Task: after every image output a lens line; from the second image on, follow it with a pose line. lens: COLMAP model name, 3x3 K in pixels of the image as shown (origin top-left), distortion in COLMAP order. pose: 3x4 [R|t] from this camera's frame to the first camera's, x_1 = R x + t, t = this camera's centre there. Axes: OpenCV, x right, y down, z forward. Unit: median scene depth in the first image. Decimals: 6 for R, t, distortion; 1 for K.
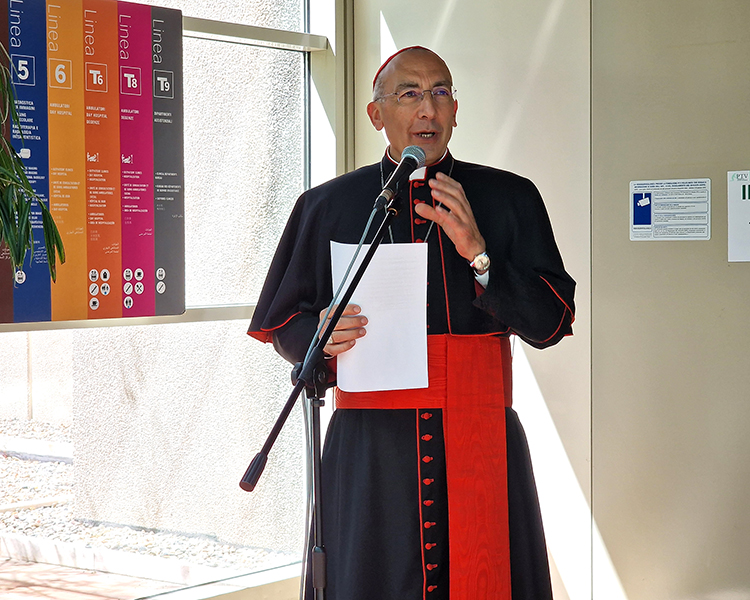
lens RADIAL K [[1783.9, 0, 375.0], [0, 1783.9, 300.0], [0, 0, 1]] dist [-0.061391, 0.271284]
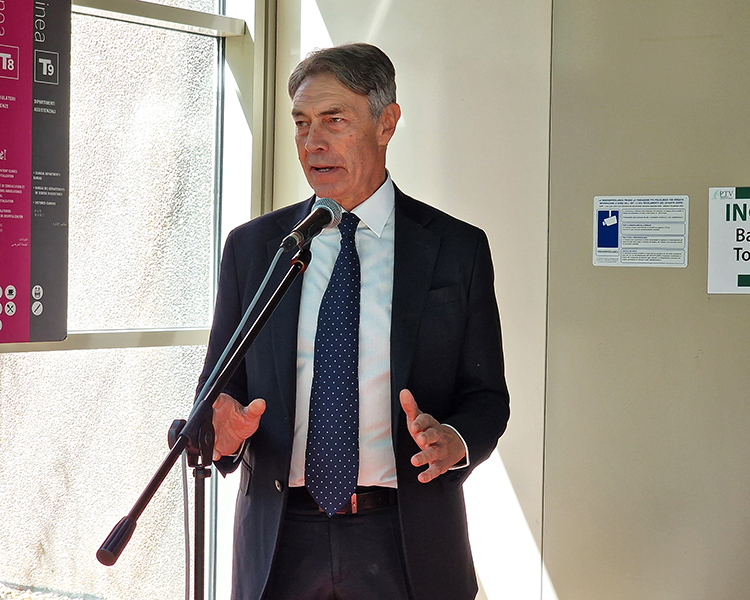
lens RADIAL K [[1783.9, 0, 375.0], [0, 1783.9, 300.0], [0, 0, 1]] dist [-0.061391, 0.271284]
pose [[0.999100, 0.023438, 0.035366, 0.009403], [-0.023076, 0.999677, -0.010612, -0.005674], [-0.035604, 0.009786, 0.999318, 0.153725]]
